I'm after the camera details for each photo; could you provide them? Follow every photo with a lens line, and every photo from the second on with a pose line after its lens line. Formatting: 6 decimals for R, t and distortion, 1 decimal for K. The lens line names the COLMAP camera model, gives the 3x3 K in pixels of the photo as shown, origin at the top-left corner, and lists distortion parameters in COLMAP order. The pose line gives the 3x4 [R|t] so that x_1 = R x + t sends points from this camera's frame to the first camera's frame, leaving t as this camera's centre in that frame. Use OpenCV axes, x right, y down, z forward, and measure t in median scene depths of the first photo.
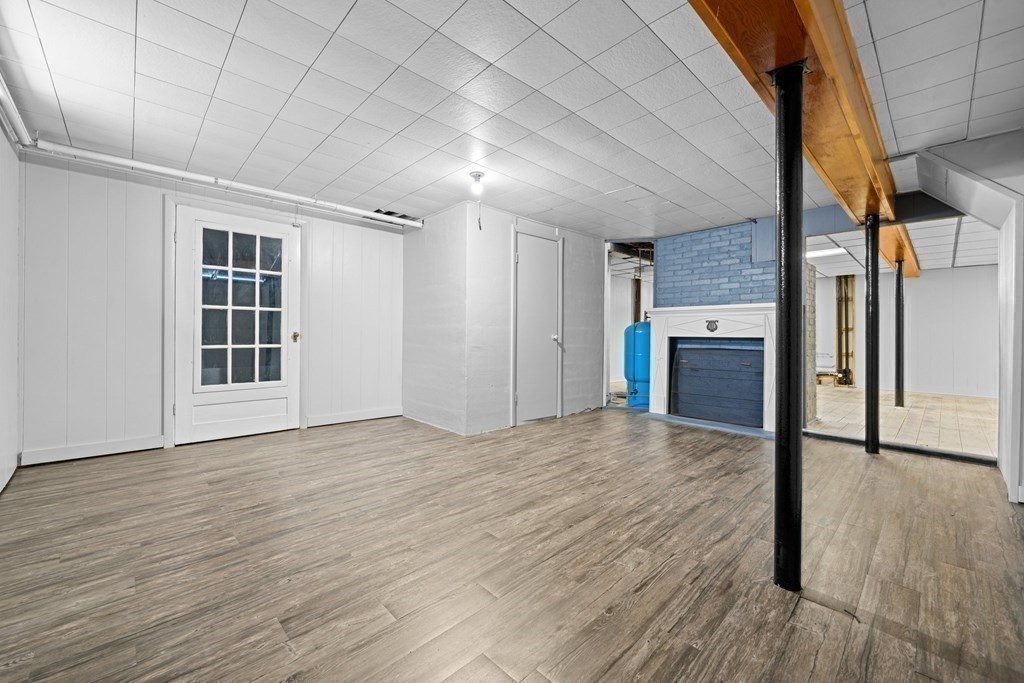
lens RADIAL K [[408.6, 0, 510.5], [0, 408.6, 332.7], [0, 0, 1]] dist [-0.000653, 0.000148]
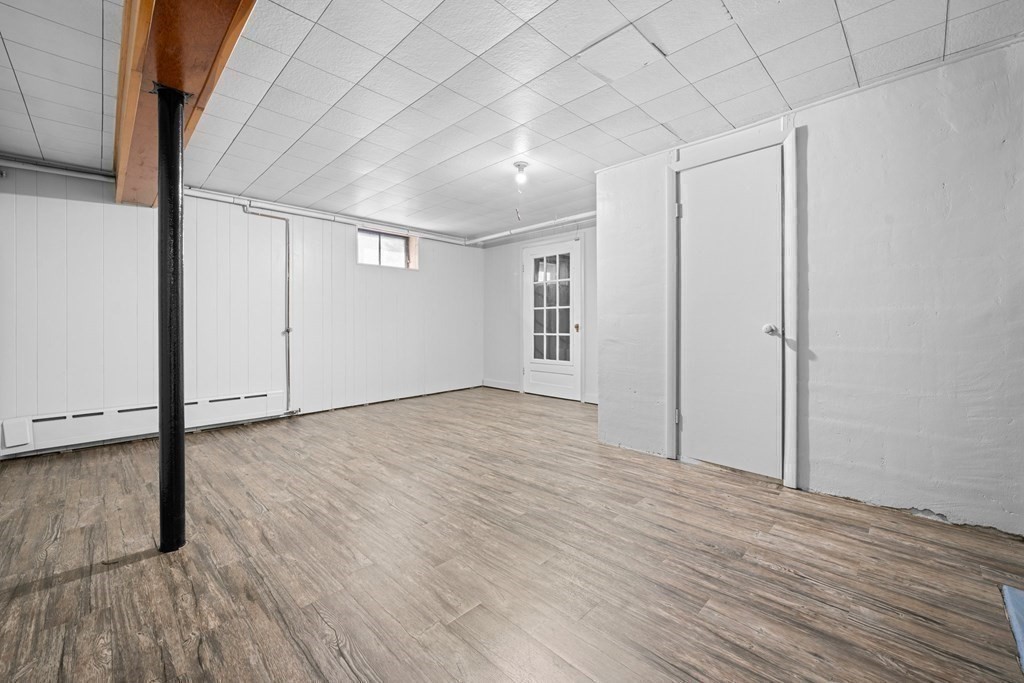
lens RADIAL K [[408.6, 0, 510.5], [0, 408.6, 332.7], [0, 0, 1]] dist [-0.000653, 0.000148]
pose [[0.030915, 0.012593, -0.999443, 0.928213], [0.010978, 0.999856, 0.012938, 0.008079], [0.999462, -0.011372, 0.030772, 0.966236]]
